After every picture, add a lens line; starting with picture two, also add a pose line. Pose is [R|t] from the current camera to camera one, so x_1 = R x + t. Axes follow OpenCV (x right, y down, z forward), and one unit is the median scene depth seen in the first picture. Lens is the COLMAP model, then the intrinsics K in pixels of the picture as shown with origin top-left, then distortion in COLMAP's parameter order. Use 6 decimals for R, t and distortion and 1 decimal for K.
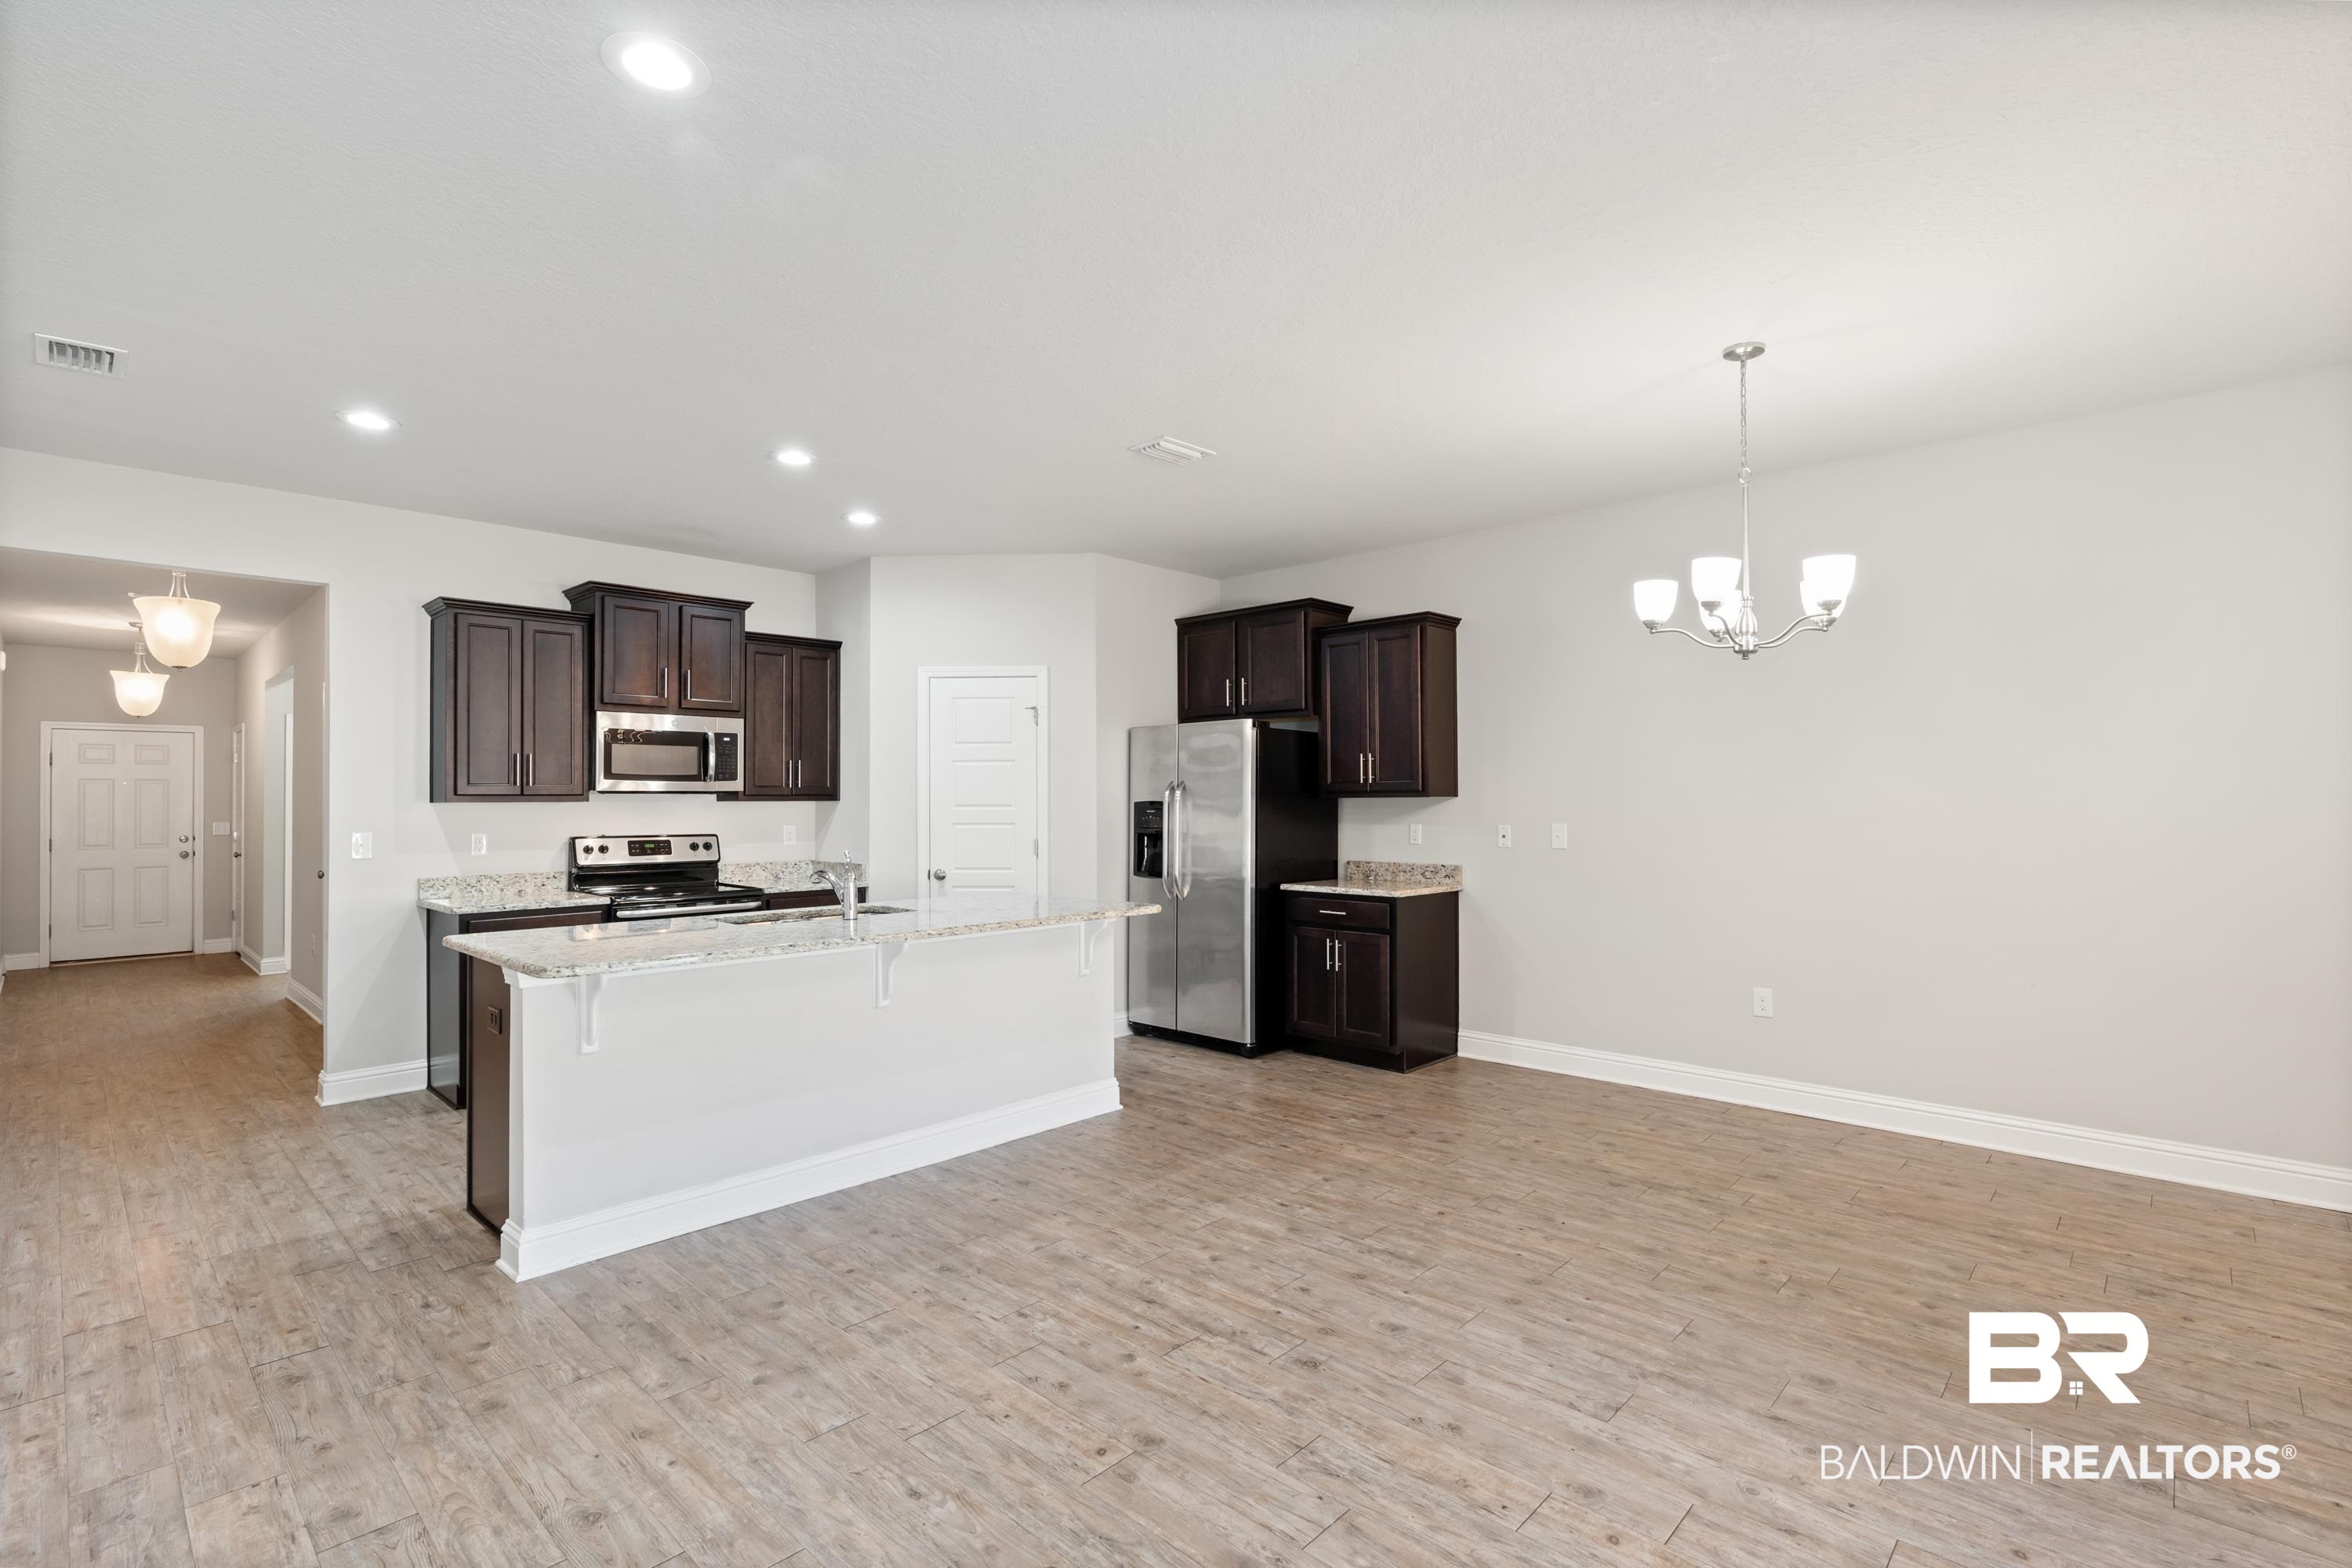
lens RADIAL K [[1070.7, 0, 1194.6], [0, 1070.7, 790.8], [0, 0, 1]] dist [-0.009341, 0.002583]
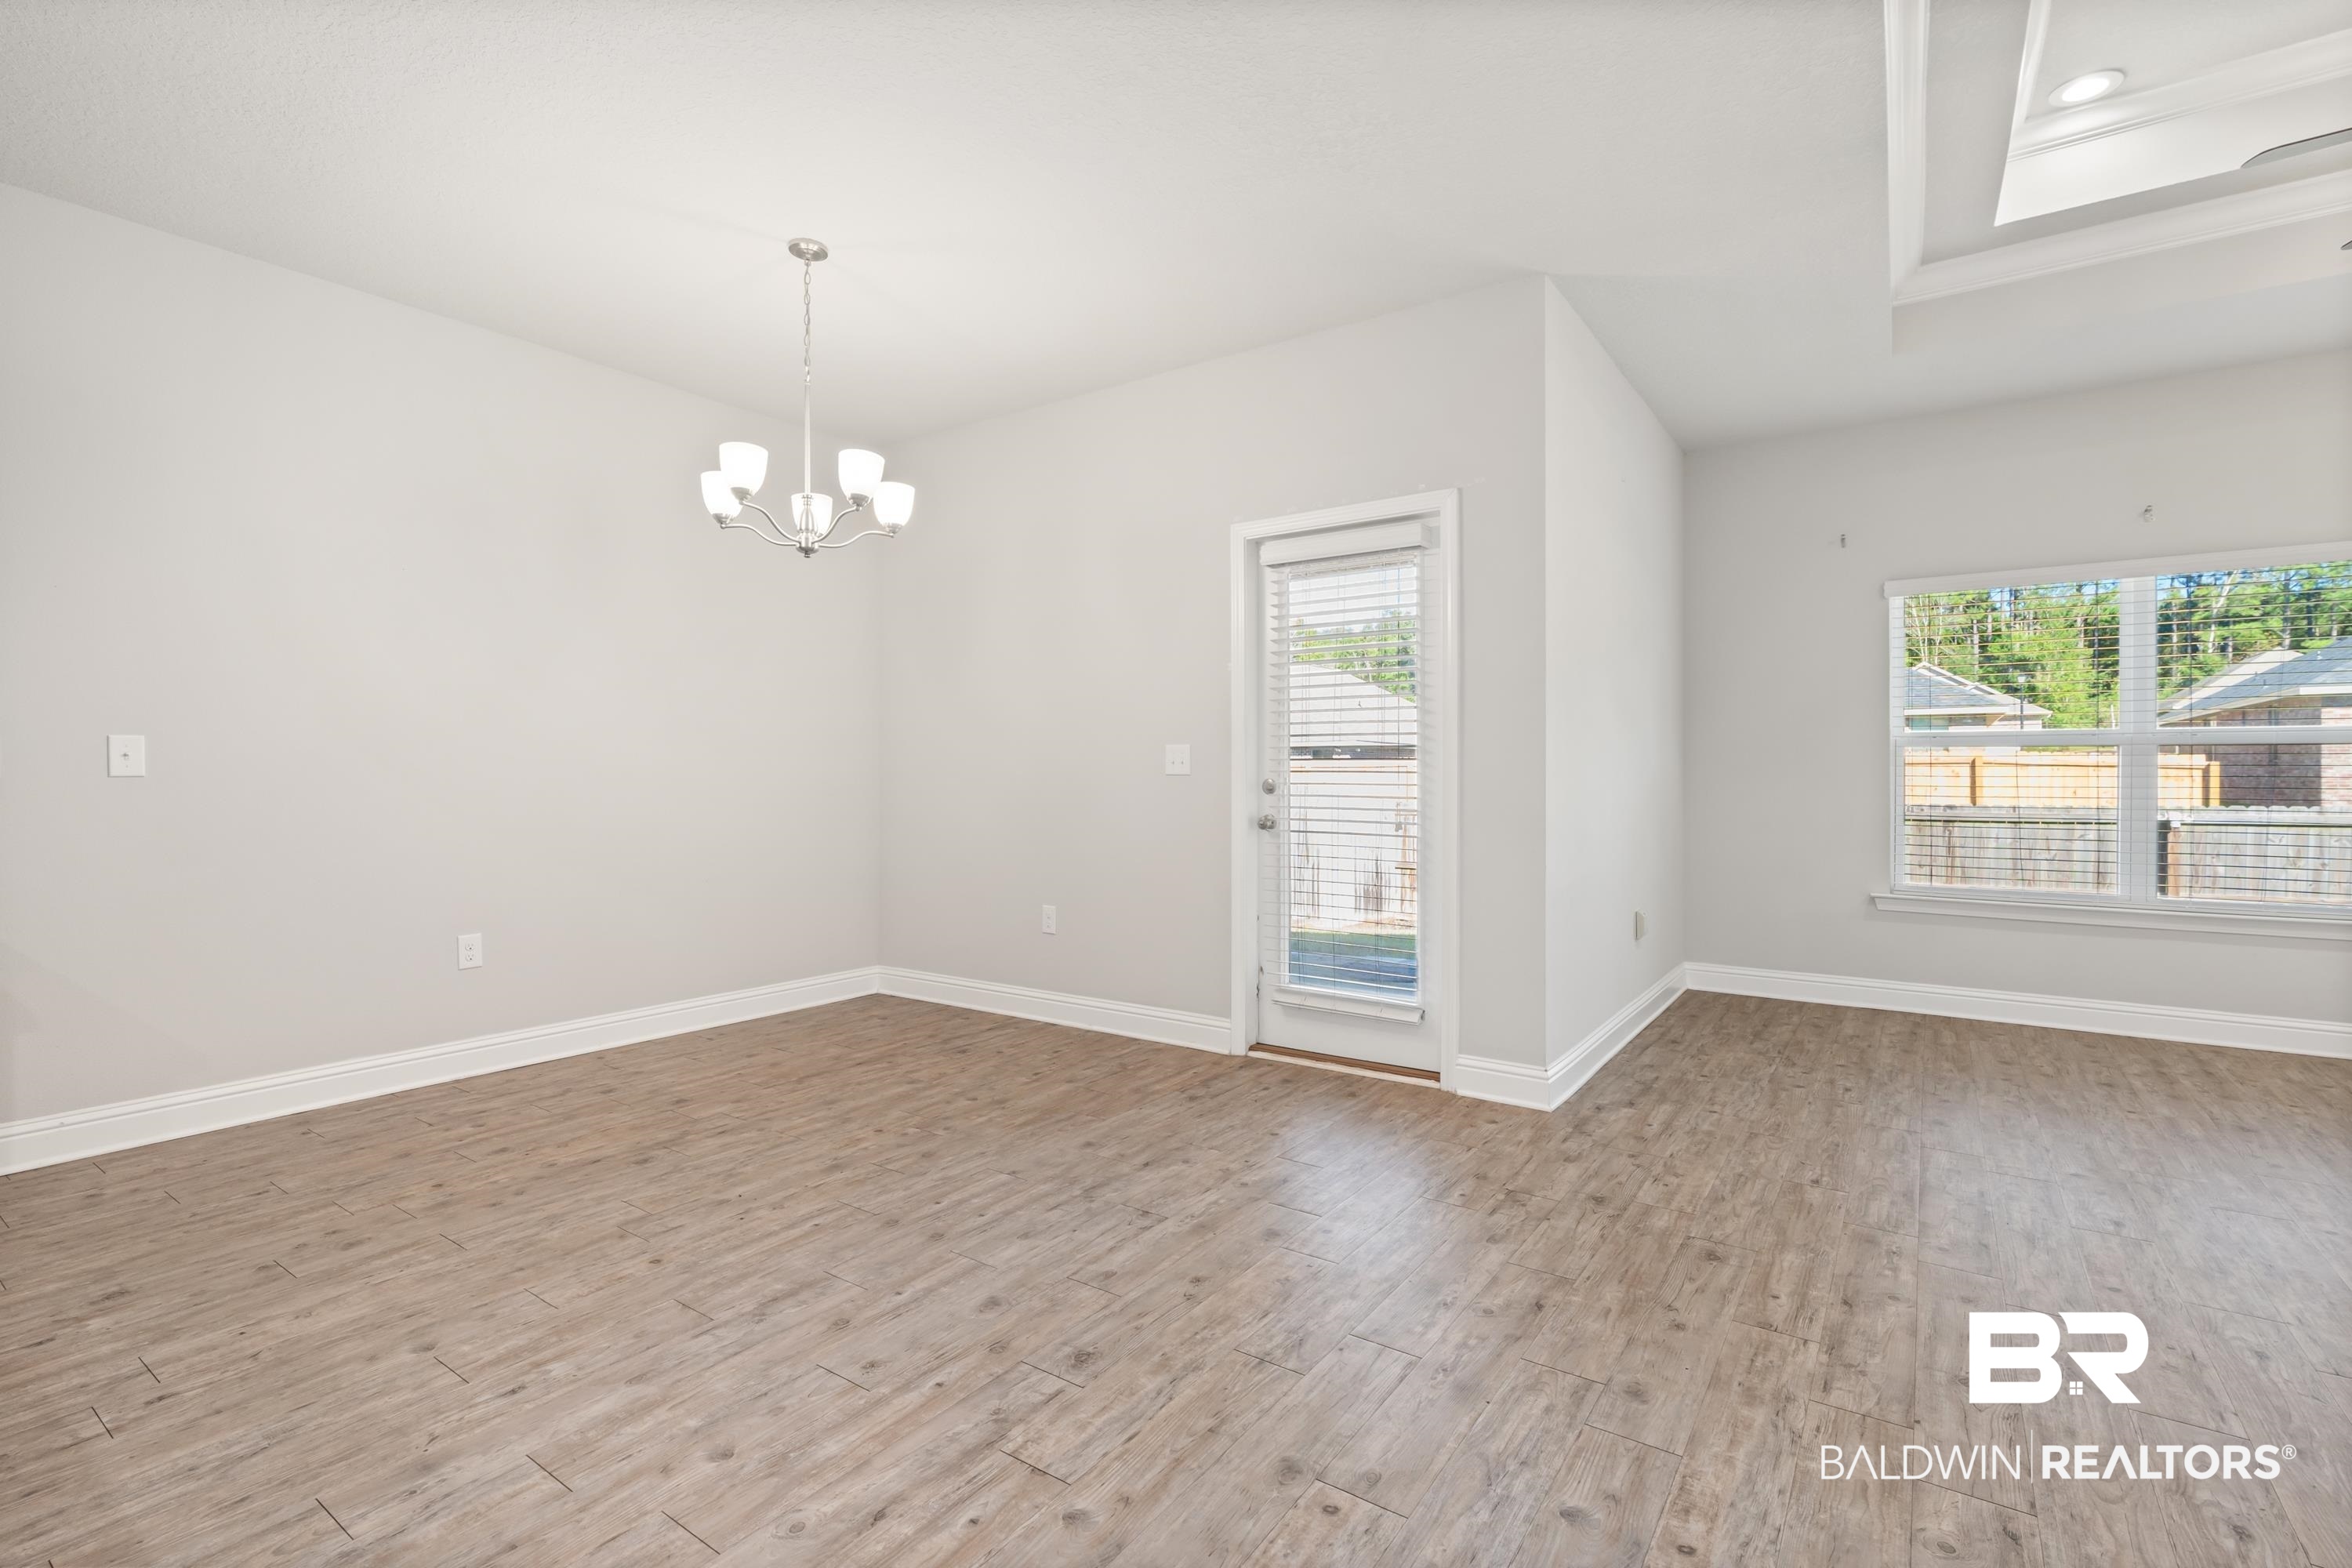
lens RADIAL K [[1070.7, 0, 1165.0], [0, 1070.7, 777.4], [0, 0, 1]] dist [-0.009341, 0.002583]
pose [[-0.129447, 0.001688, 0.991585, -0.520685], [-0.008678, 0.999958, -0.002835, 0.083423], [-0.991548, -0.008972, -0.129427, 0.796893]]
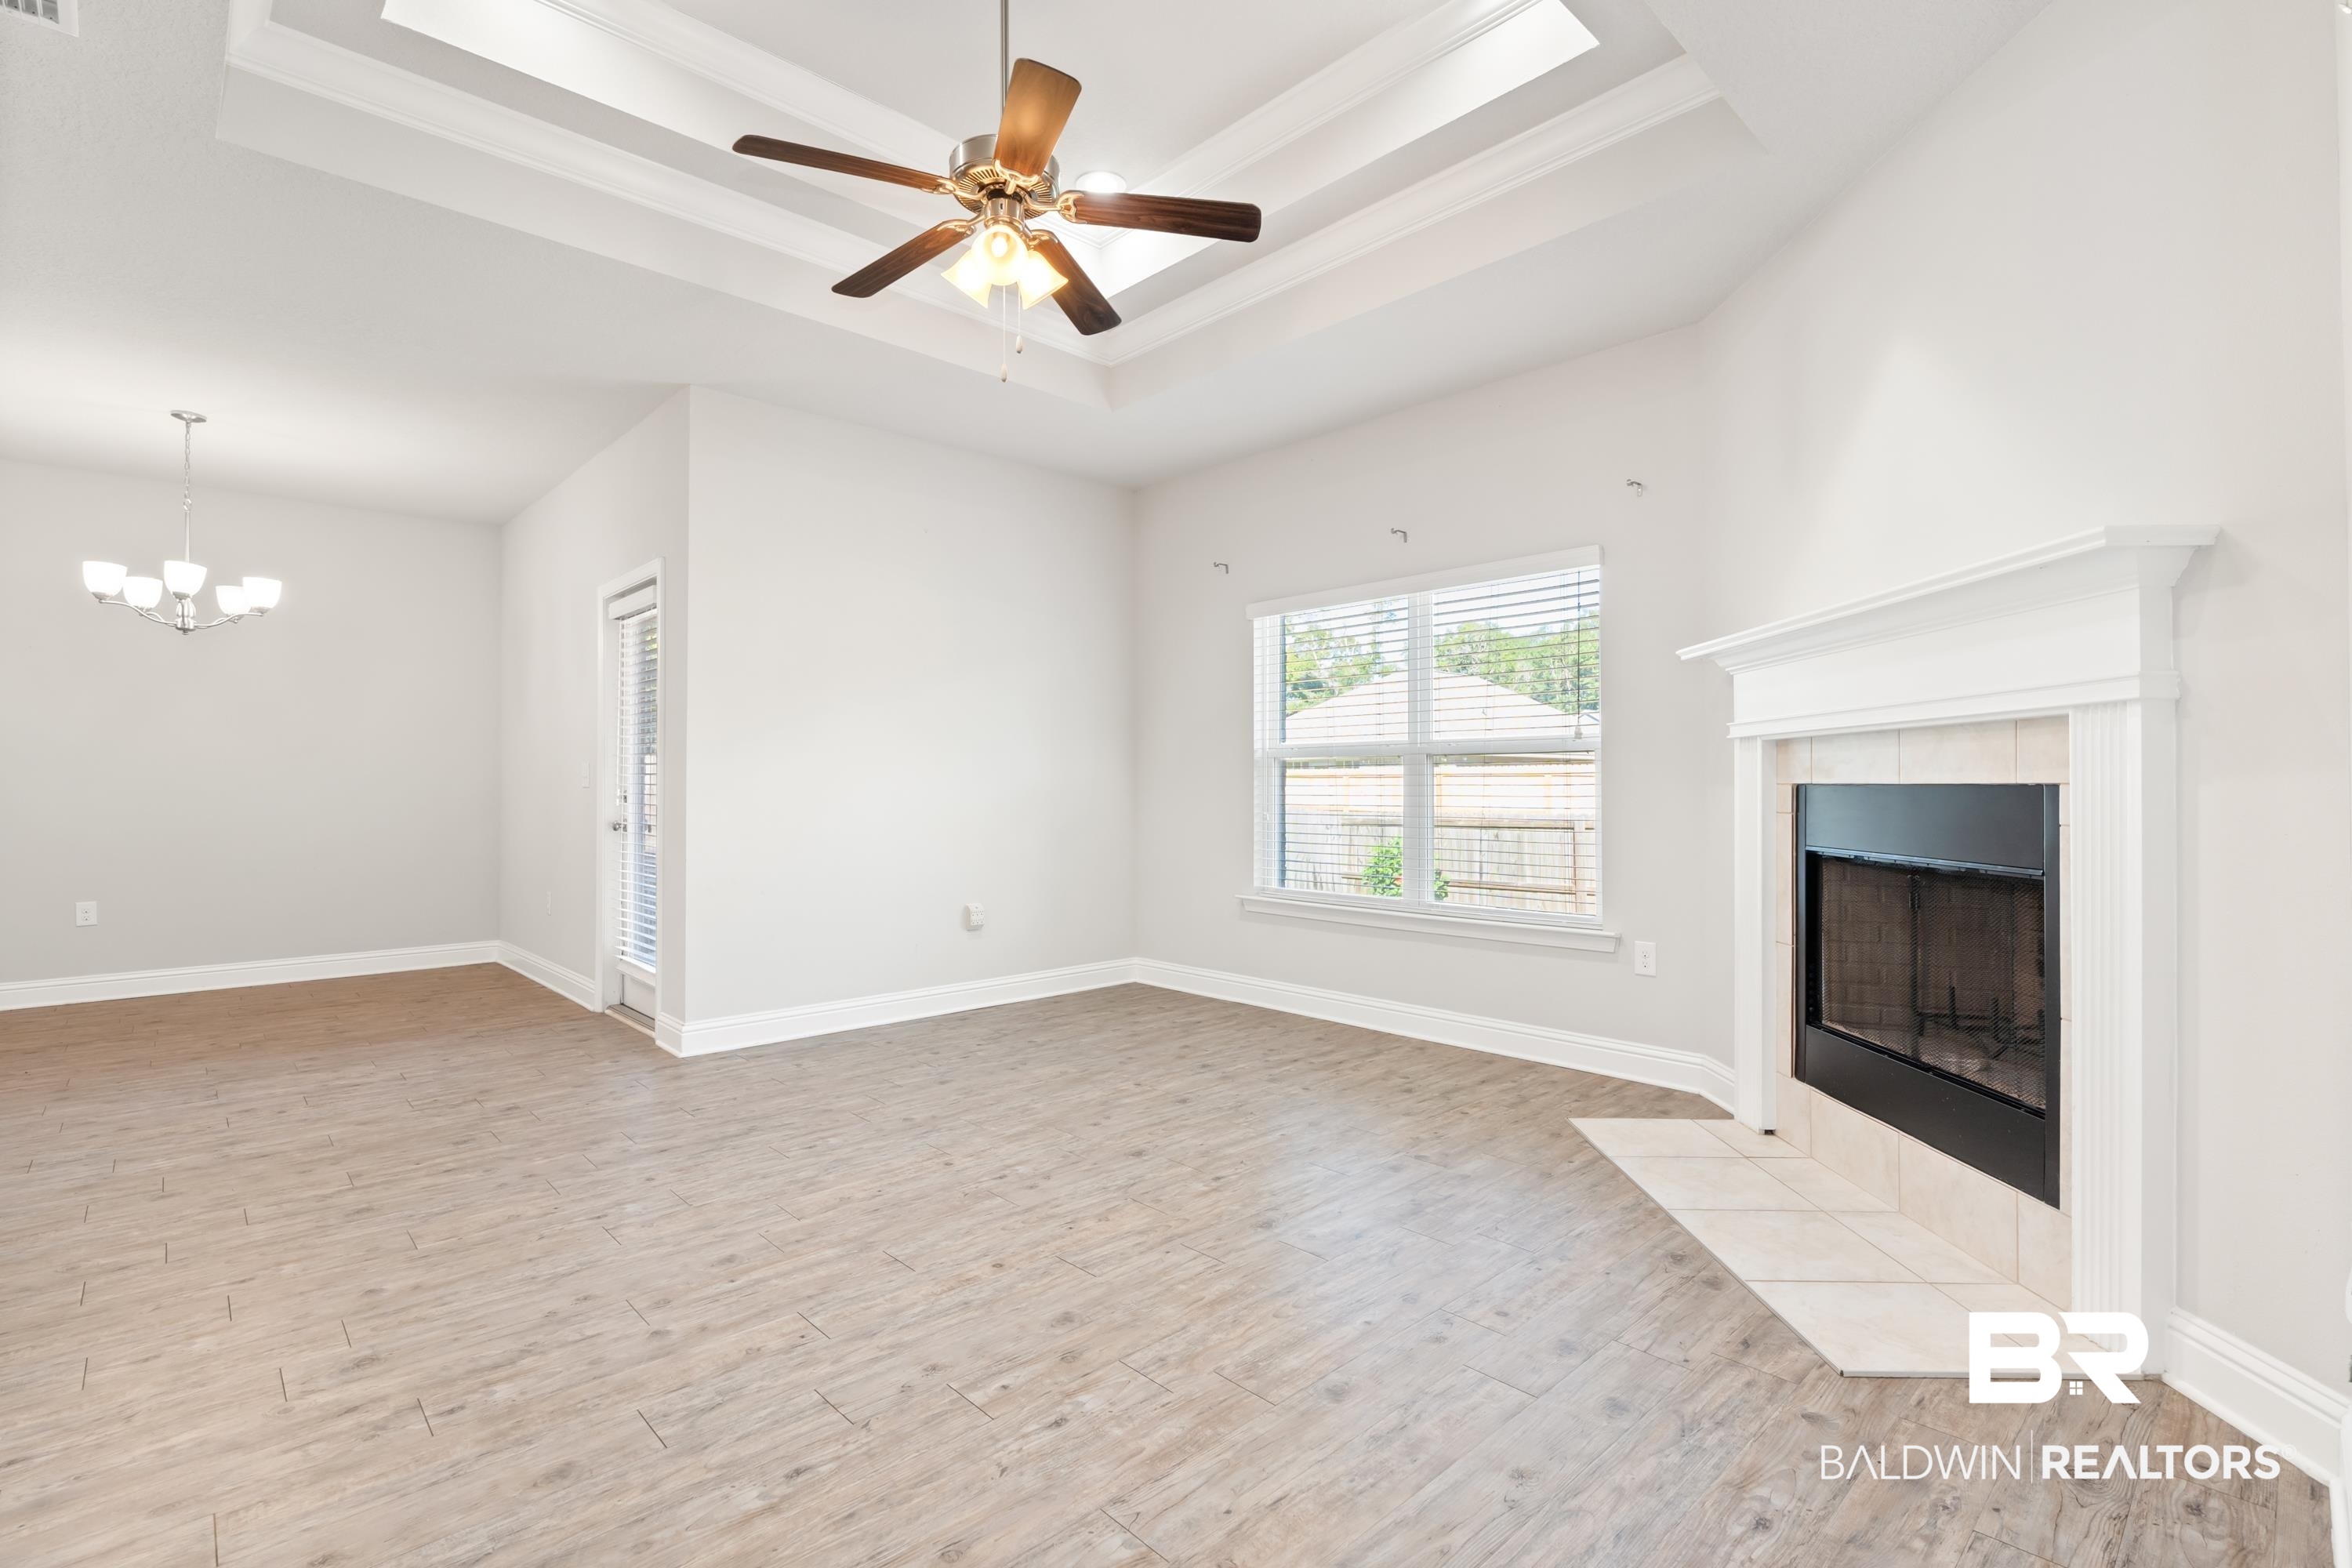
lens RADIAL K [[1070.7, 0, 1150.8], [0, 1070.7, 768.3], [0, 0, 1]] dist [-0.009341, 0.002583]
pose [[0.074903, 0.021303, 0.996963, -0.791466], [-0.005940, 0.999764, -0.020916, 0.075794], [-0.997173, -0.004355, 0.075012, -0.380607]]
